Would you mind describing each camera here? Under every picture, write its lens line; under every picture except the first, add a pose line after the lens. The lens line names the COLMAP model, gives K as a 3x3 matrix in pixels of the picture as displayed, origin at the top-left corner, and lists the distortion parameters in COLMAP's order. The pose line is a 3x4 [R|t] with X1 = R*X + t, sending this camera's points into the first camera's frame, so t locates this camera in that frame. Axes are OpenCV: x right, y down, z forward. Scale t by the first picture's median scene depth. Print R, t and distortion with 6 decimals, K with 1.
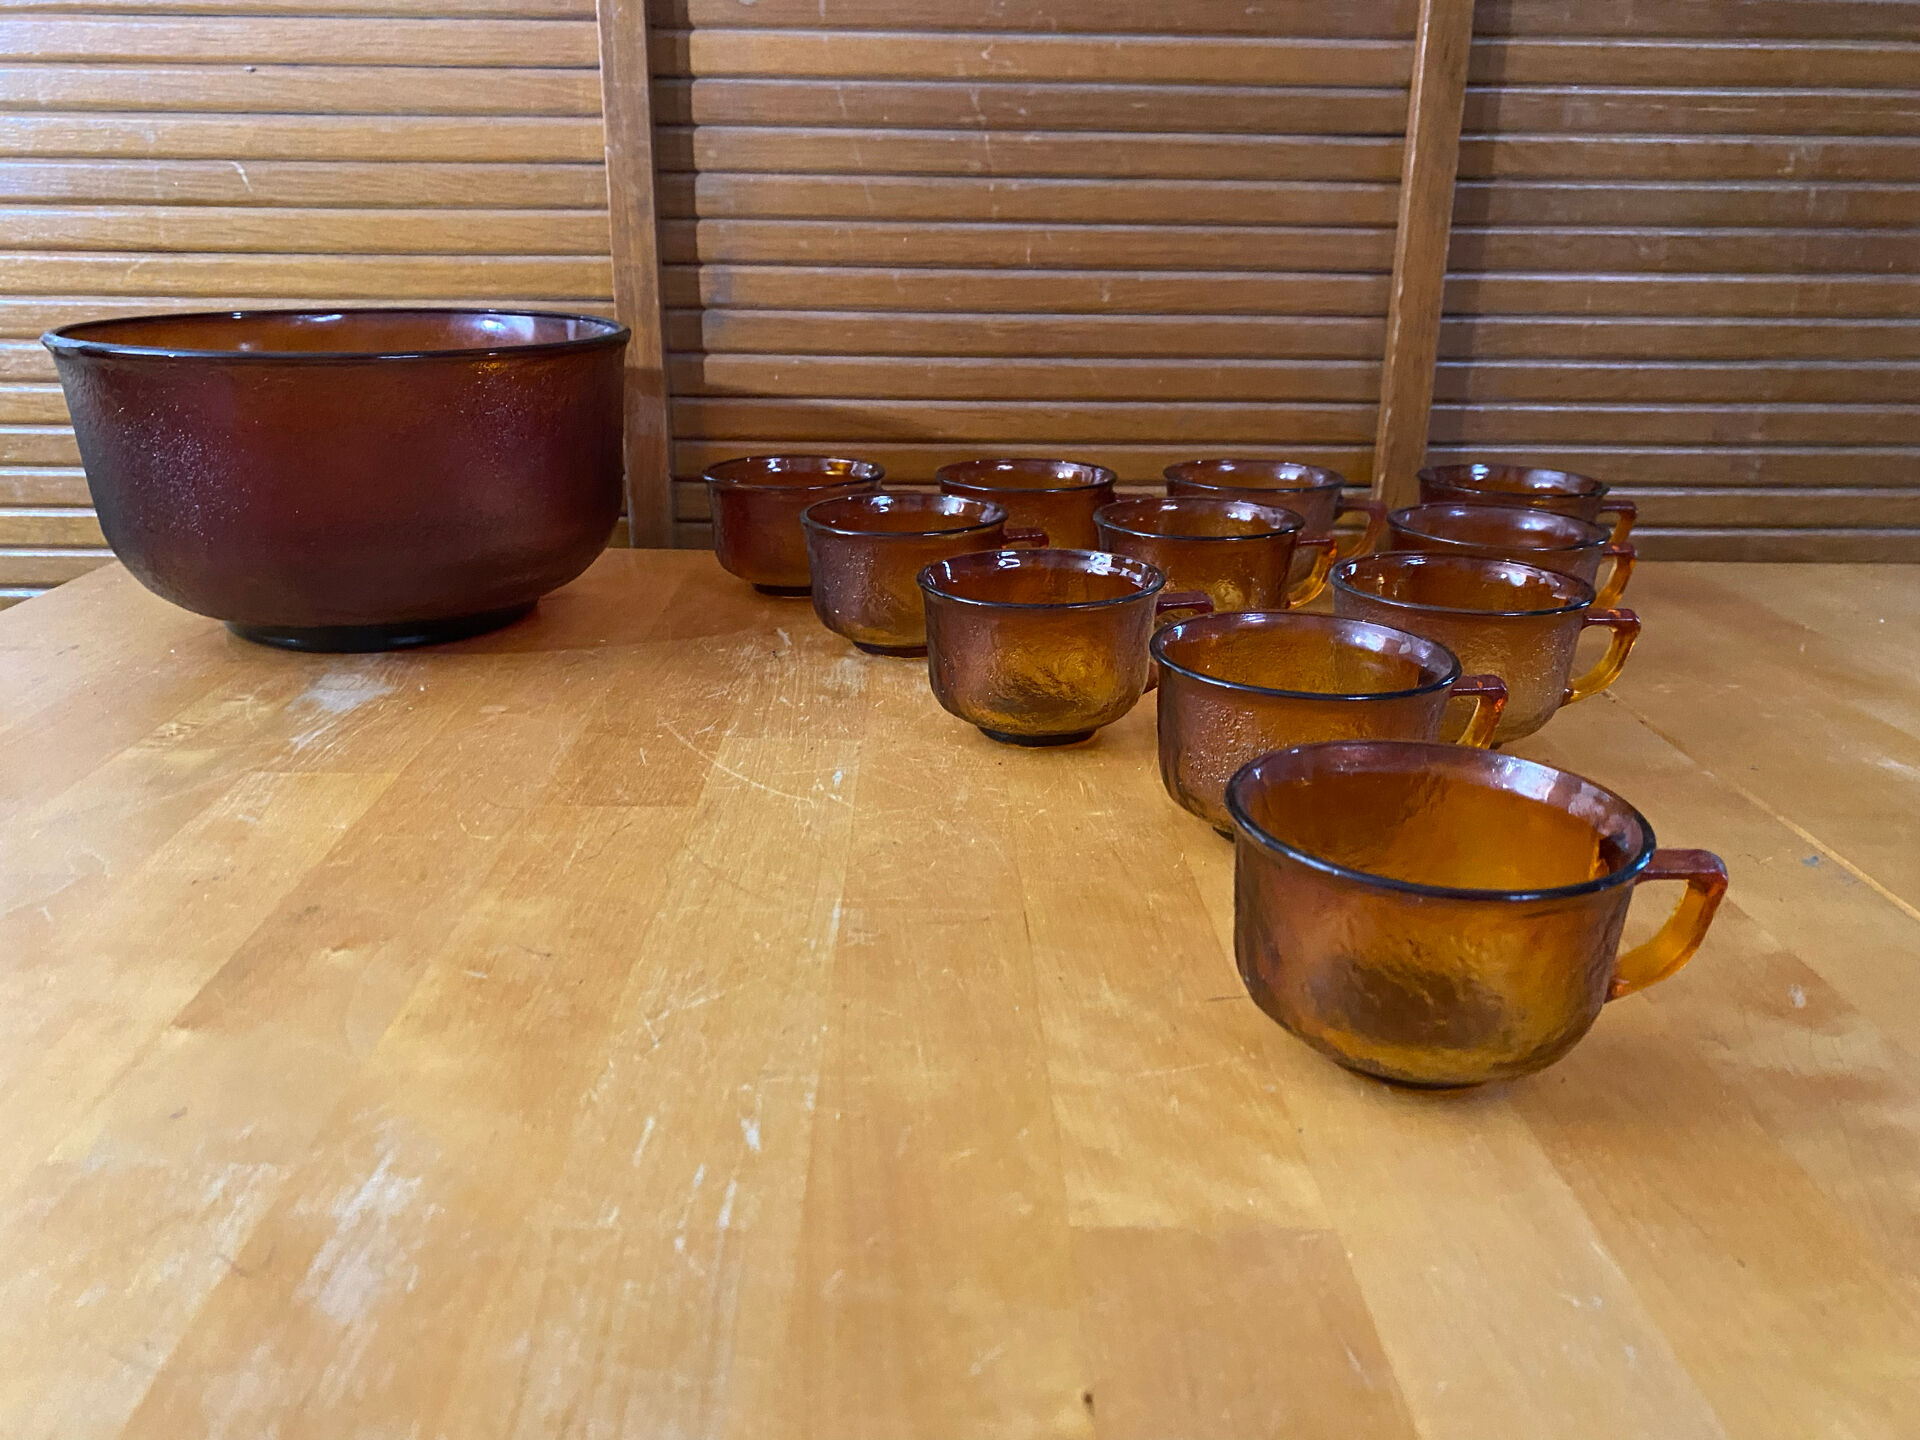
lens RADIAL K [[1465.9, 0, 950.6], [0, 1465.9, 720.0], [0, 0, 1]] dist [0.008705, -0.004300]
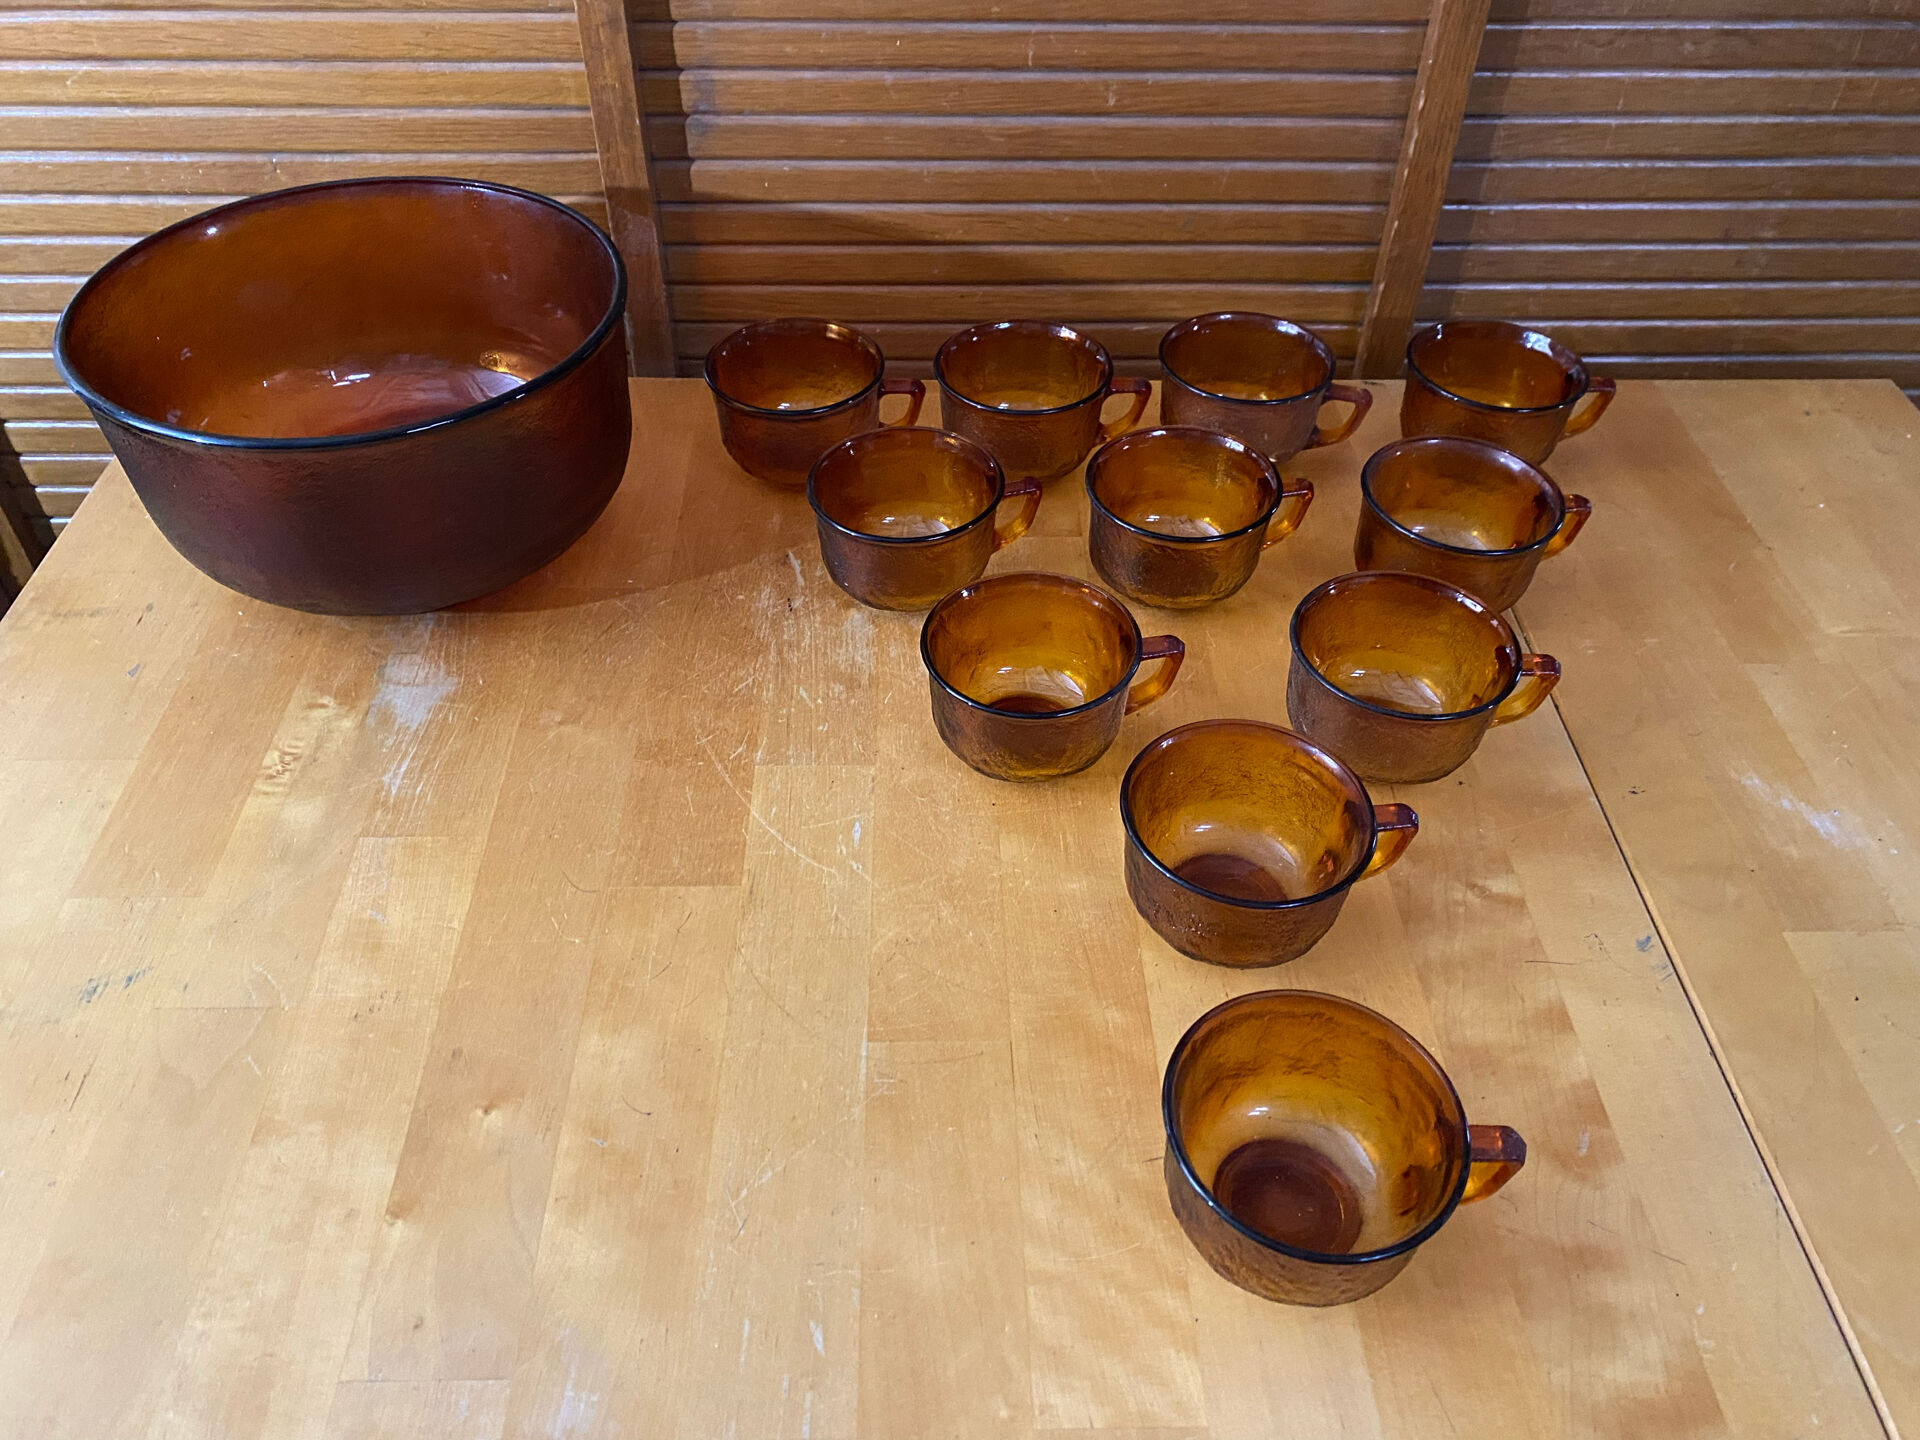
lens RADIAL K [[1462.7, 0, 959.7], [0, 1462.7, 714.1], [0, 0, 1]] dist [0.006730, -0.004112]
pose [[0.999957, -0.004653, 0.007965, -0.001476], [0.000872, 0.907296, 0.420492, -0.337919], [-0.009183, -0.420468, 0.907261, -0.021391]]
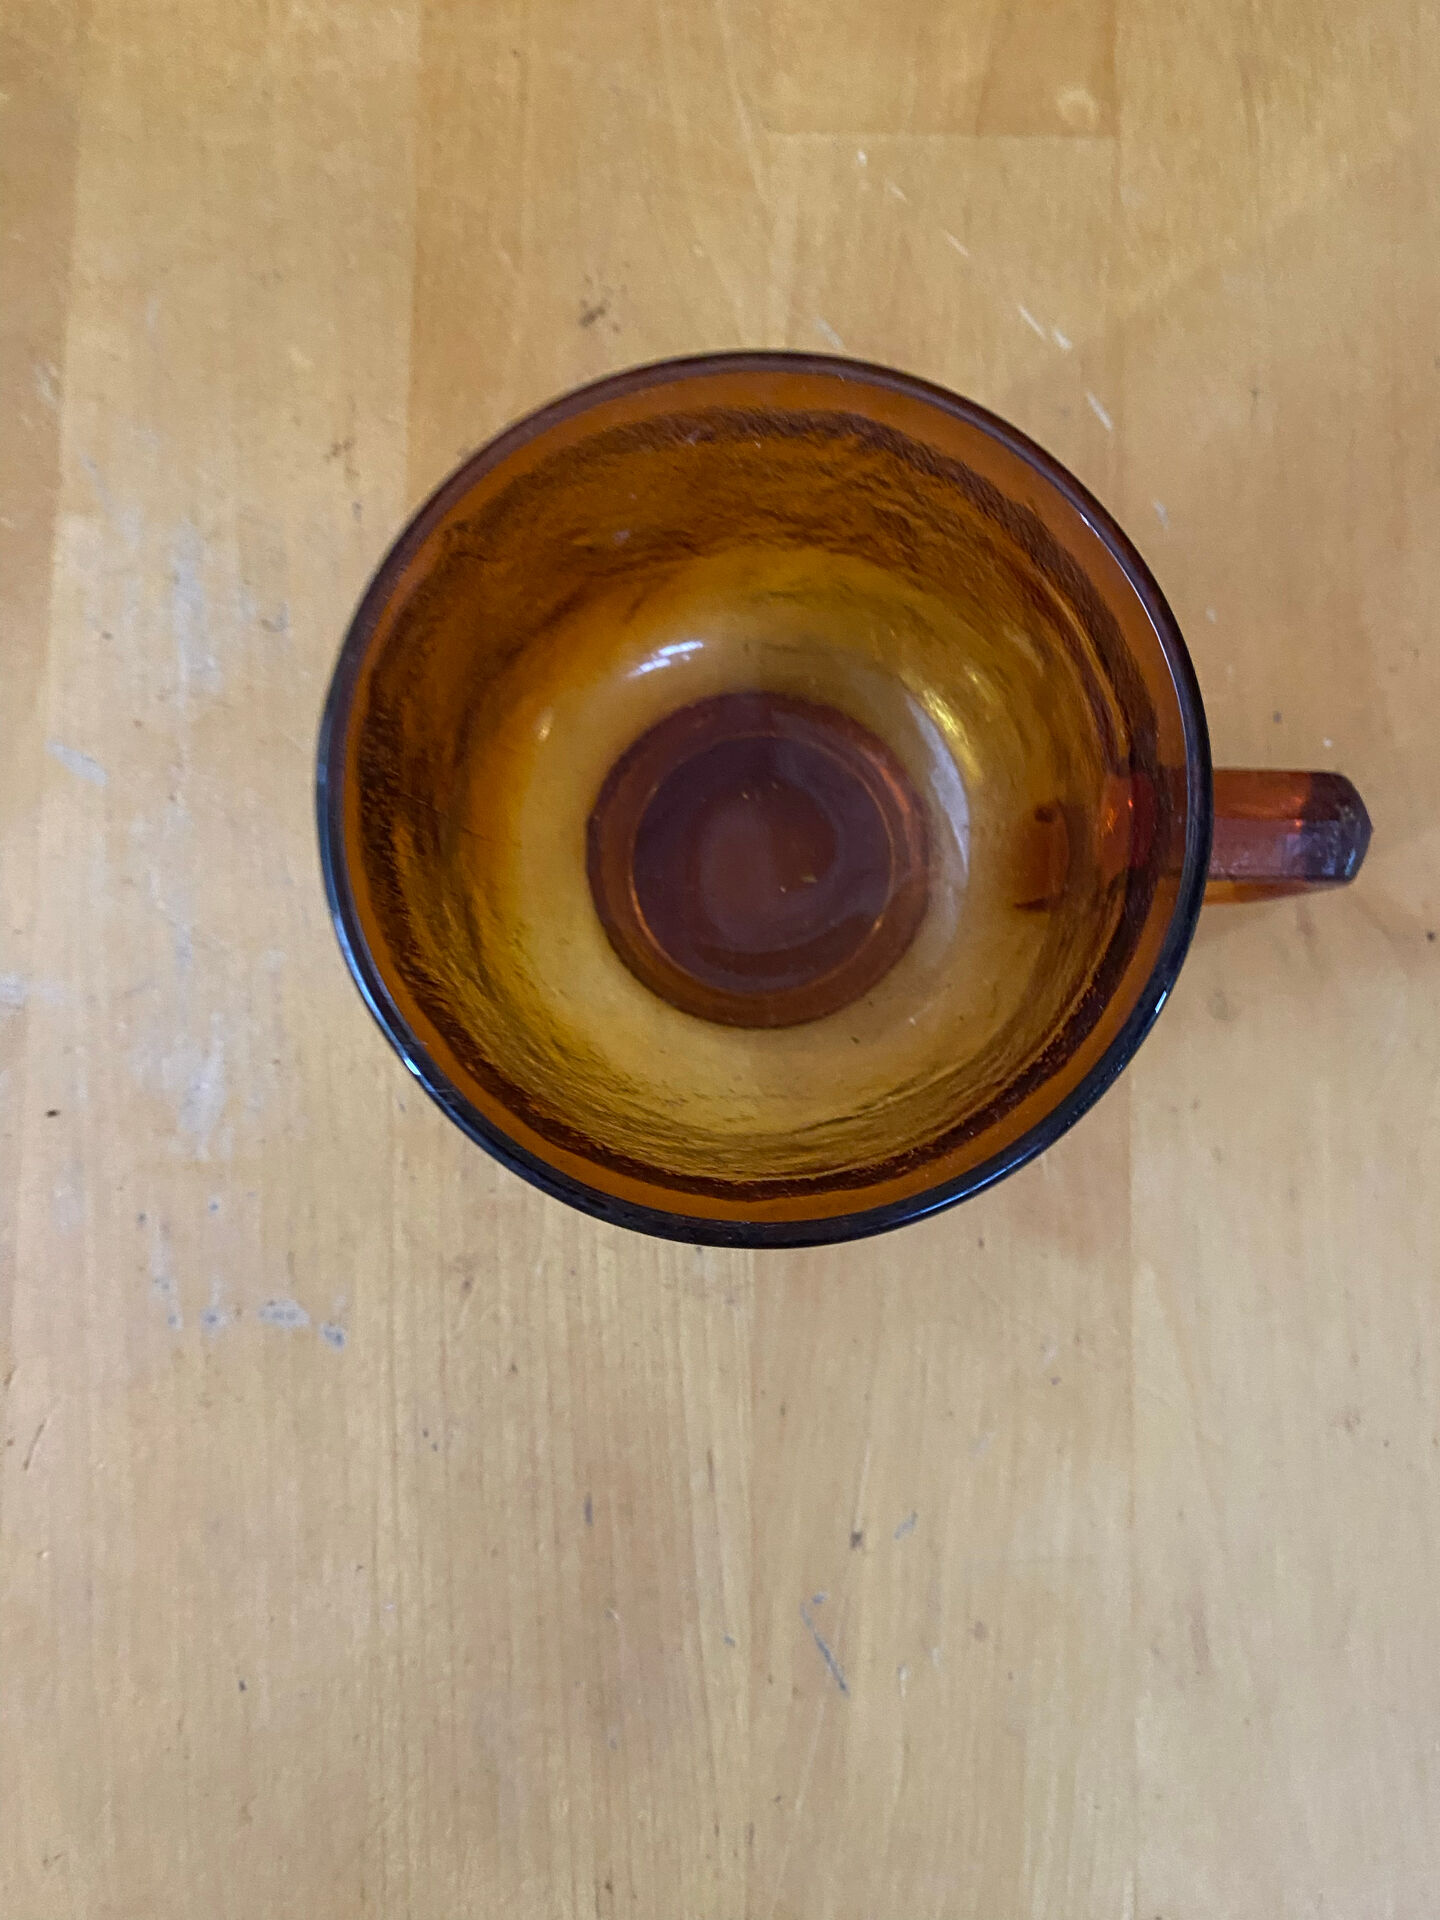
lens RADIAL K [[1462.7, 0, 703.5], [0, 1462.7, 955.9], [0, 0, 1]] dist [0.006730, -0.004112]
pose [[0.999349, -0.003392, -0.035924, 0.132949], [0.034459, 0.385122, 0.922222, -0.134399], [0.010707, -0.922859, 0.384989, 0.317665]]
